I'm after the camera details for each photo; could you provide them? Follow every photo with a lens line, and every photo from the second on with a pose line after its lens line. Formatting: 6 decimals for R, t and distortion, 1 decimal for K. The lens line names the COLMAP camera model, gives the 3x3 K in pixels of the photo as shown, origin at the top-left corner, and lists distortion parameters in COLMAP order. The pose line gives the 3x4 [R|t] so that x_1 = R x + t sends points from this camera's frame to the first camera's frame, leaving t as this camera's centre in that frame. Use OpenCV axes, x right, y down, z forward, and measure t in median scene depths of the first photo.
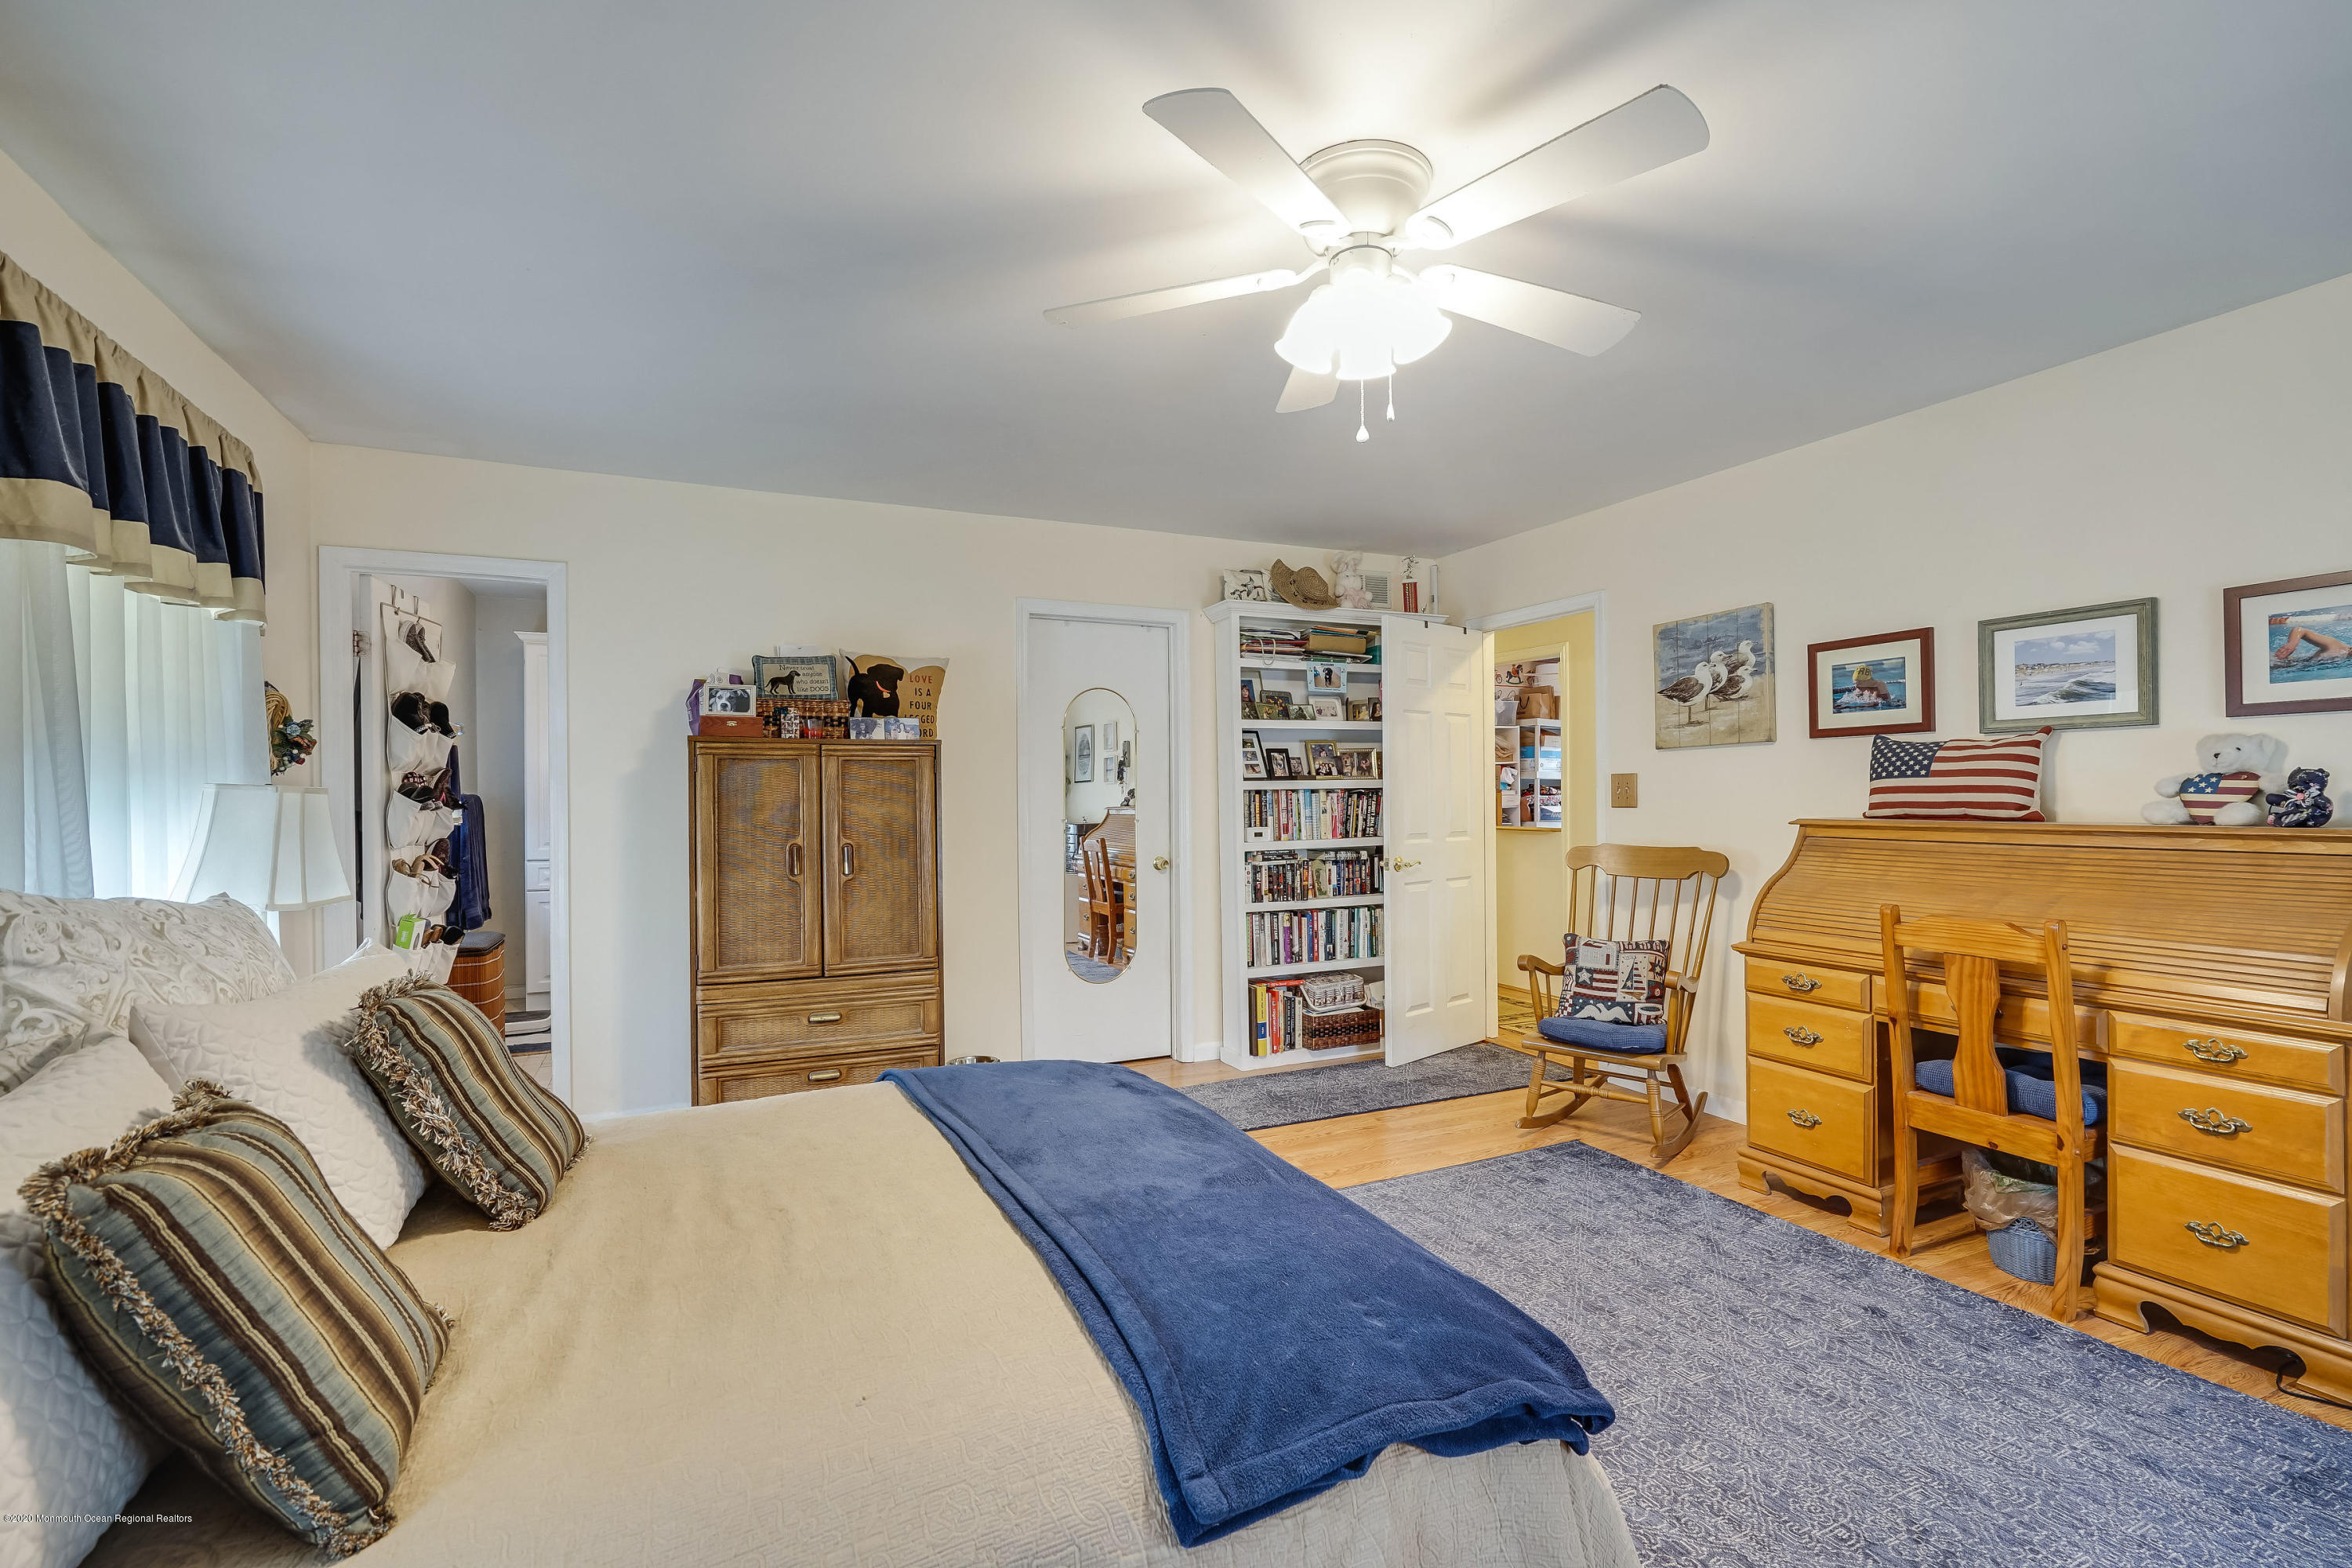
lens RADIAL K [[1063.5, 0, 1162.9], [0, 1063.5, 791.0], [0, 0, 1]] dist [-0.005472, 0.002054]
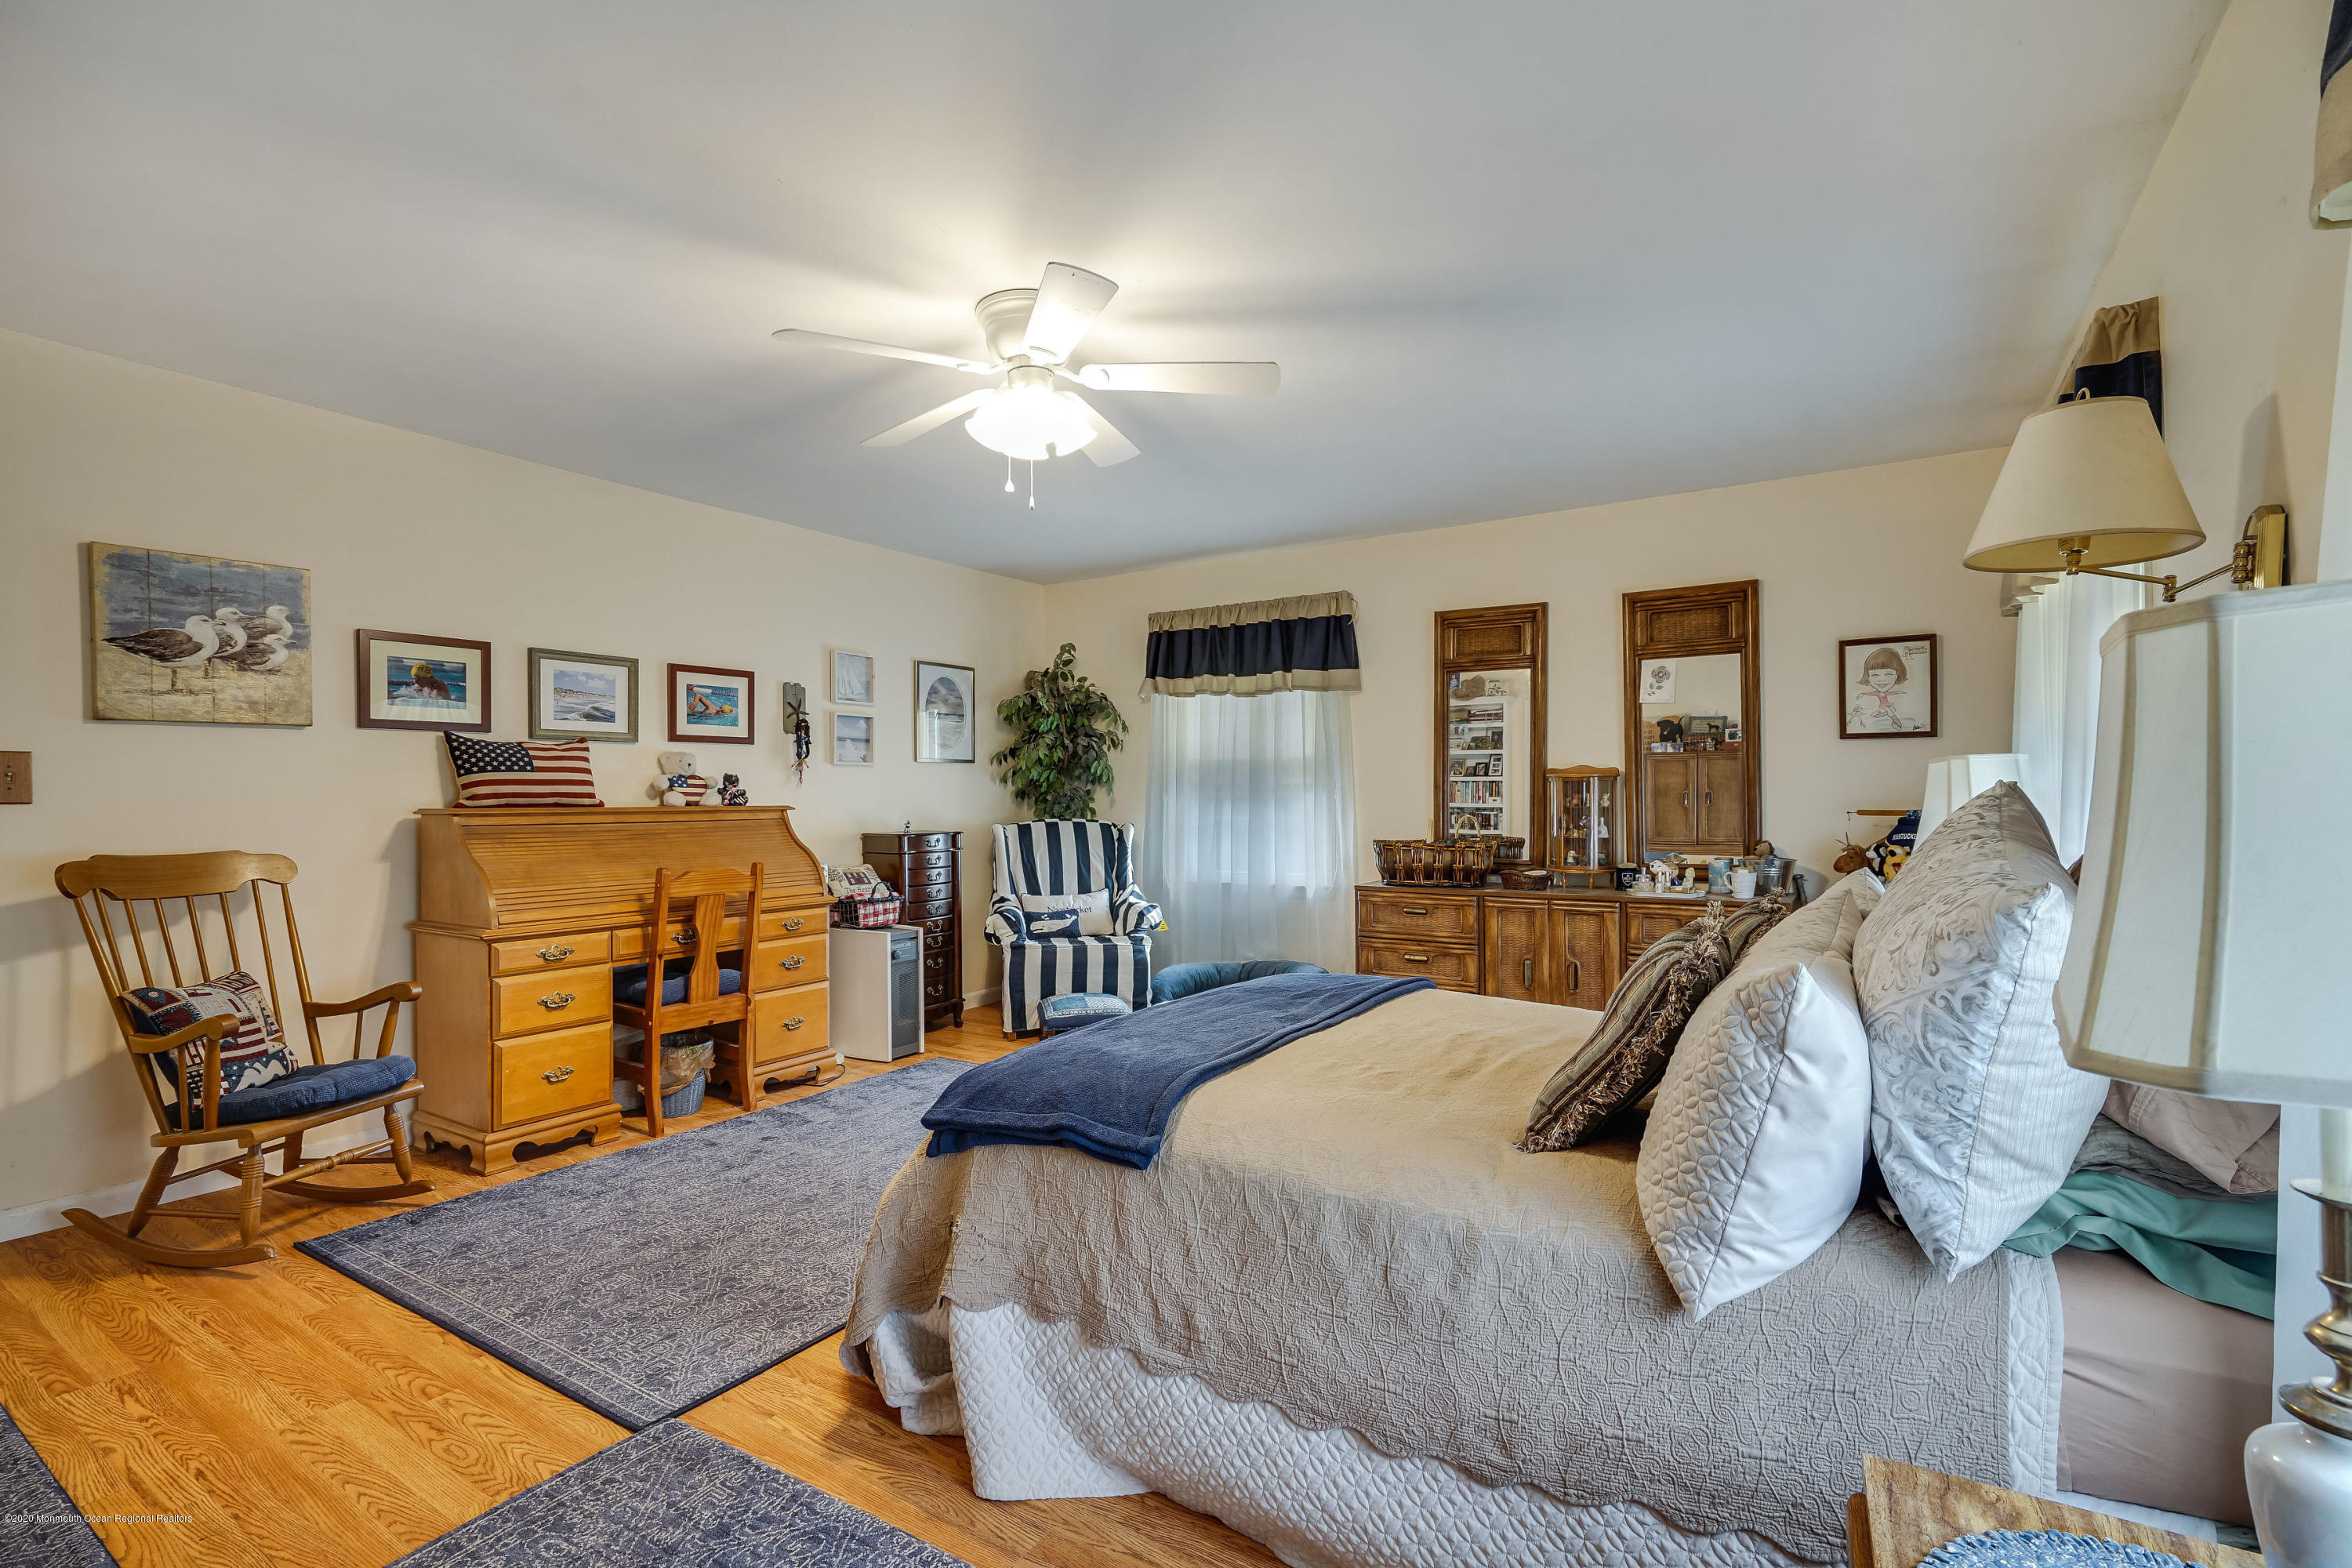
lens RADIAL K [[1063.5, 0, 1164.4], [0, 1063.5, 792.0], [0, 0, 1]] dist [-0.005472, 0.002054]
pose [[-0.538348, 0.013185, 0.842619, -0.673270], [0.005420, 0.999911, -0.012184, 0.028102], [-0.842705, -0.001992, -0.538372, 1.046956]]
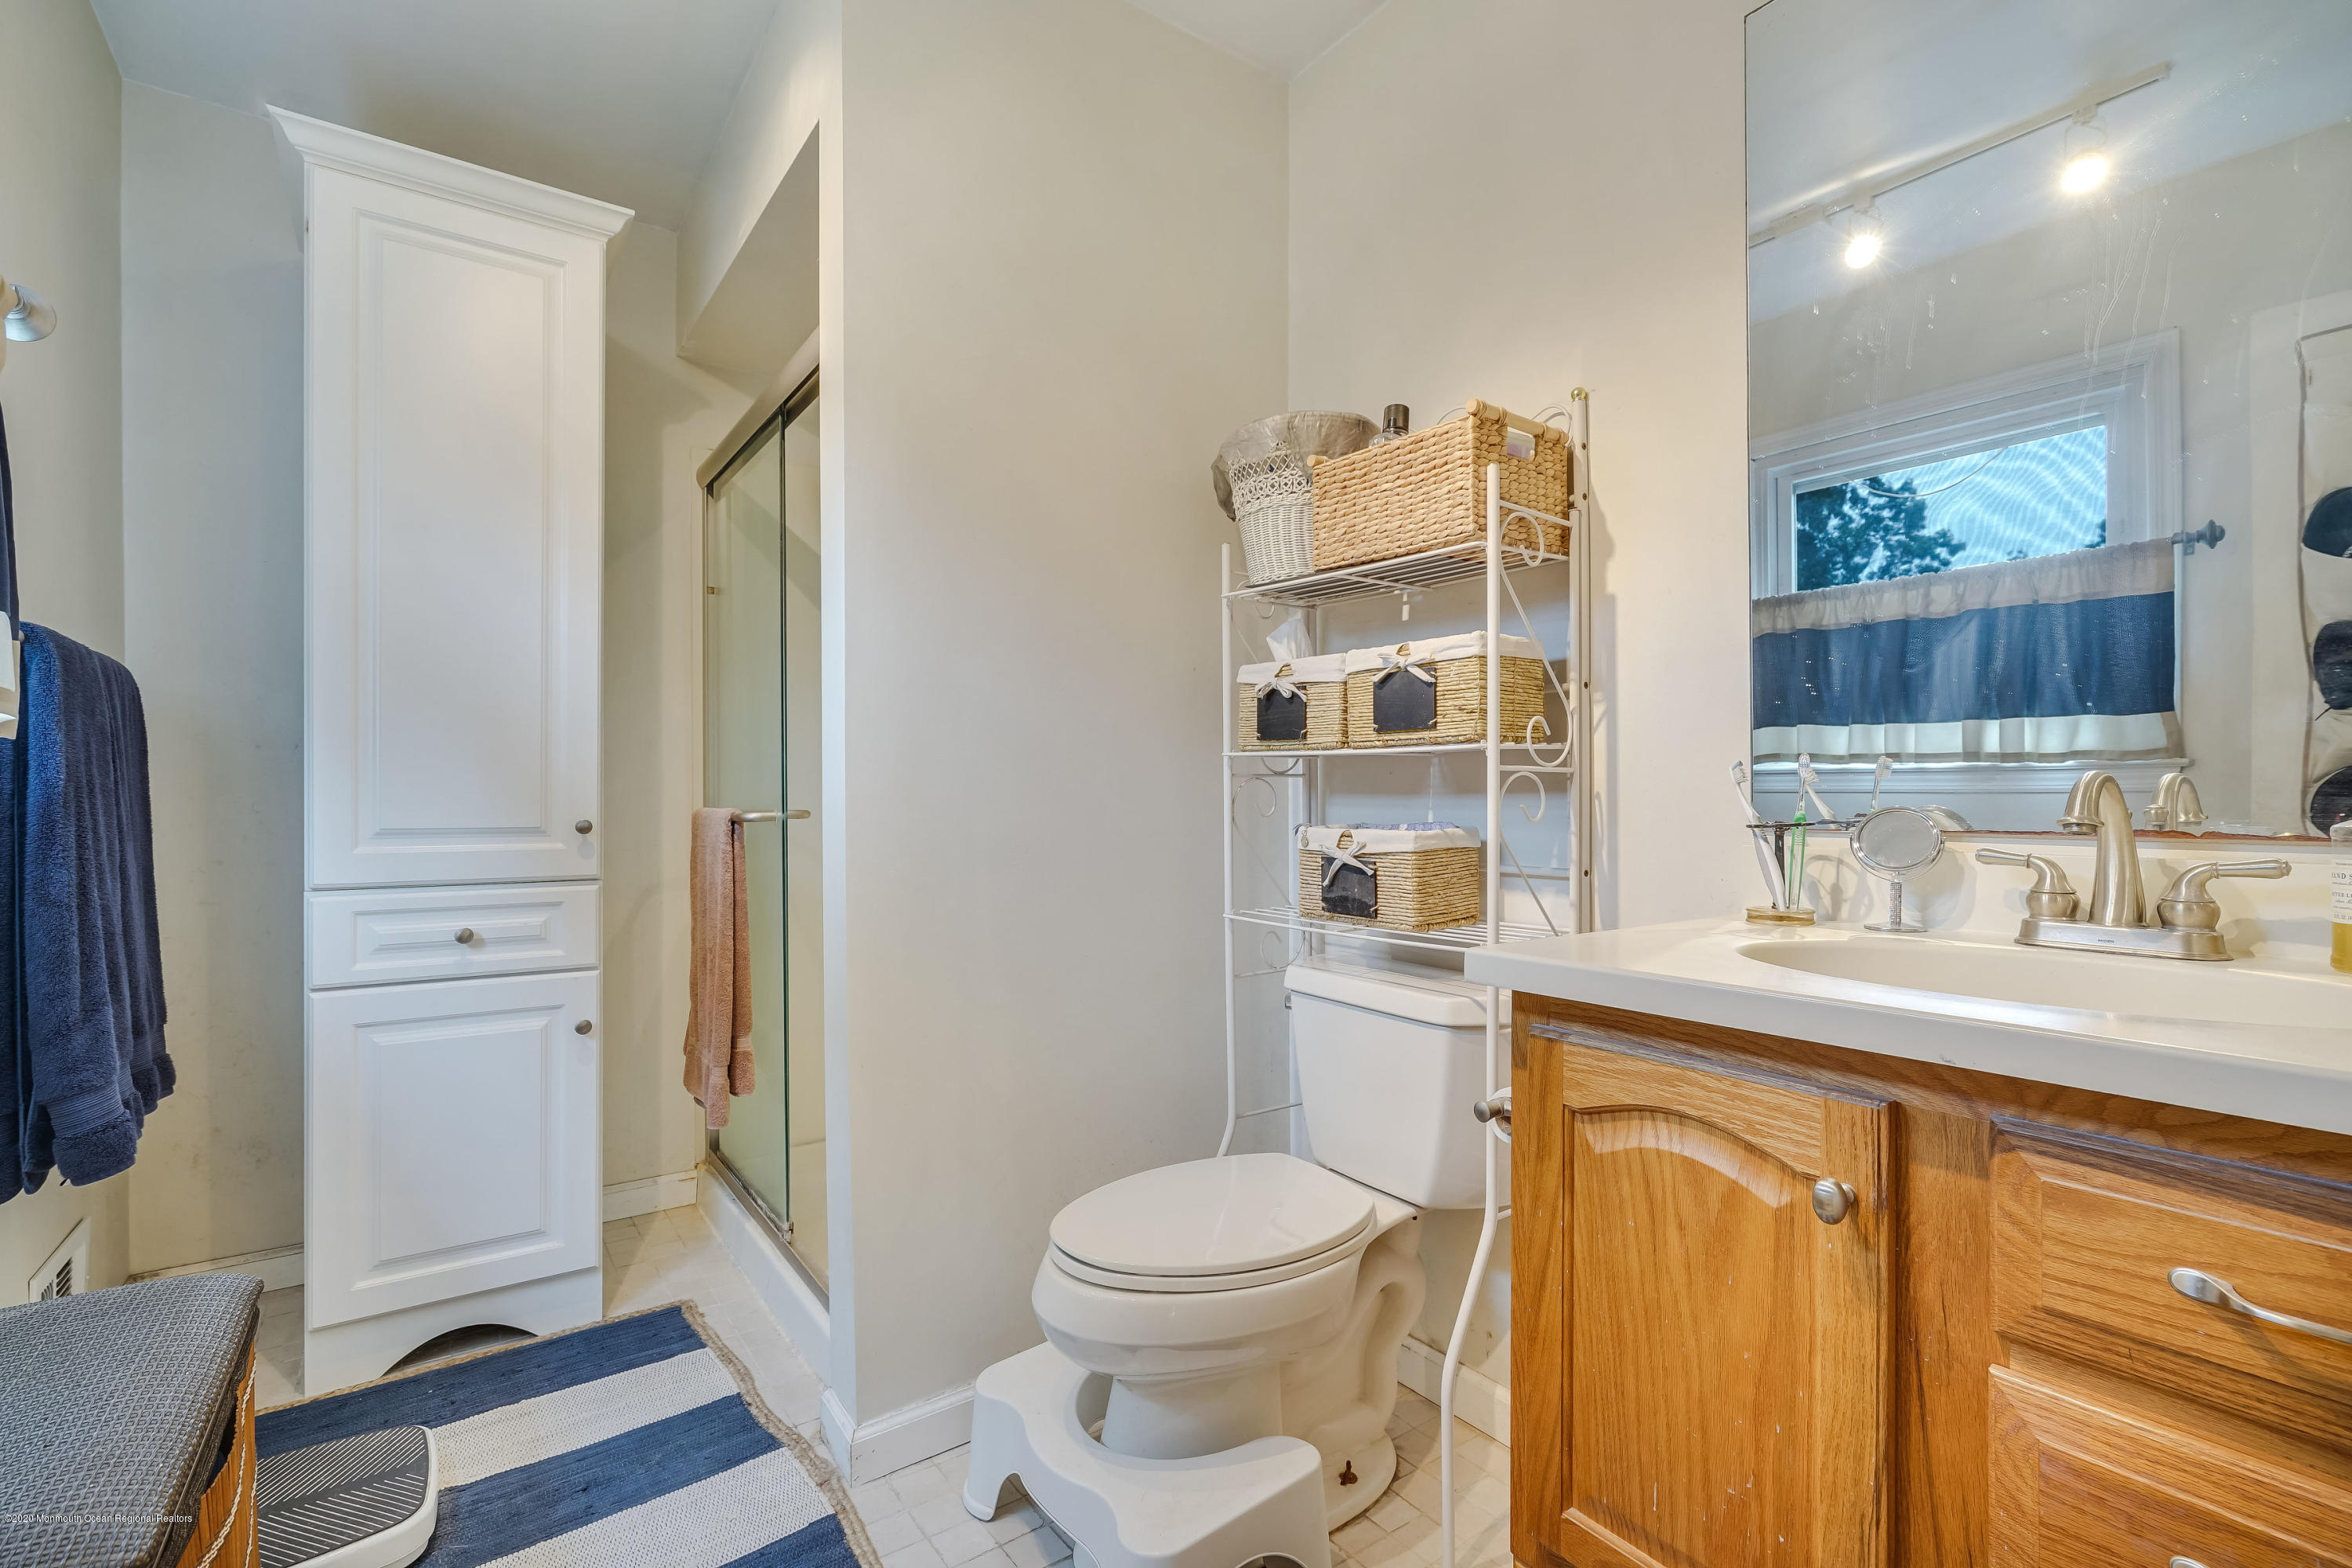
lens RADIAL K [[1063.5, 0, 1177.7], [0, 1063.5, 791.2], [0, 0, 1]] dist [-0.005472, 0.002054]
pose [[0.980519, 0.011253, 0.196101, -0.215976], [-0.012884, 0.999892, 0.007043, 0.016735], [-0.196001, -0.009432, 0.980558, 0.339944]]
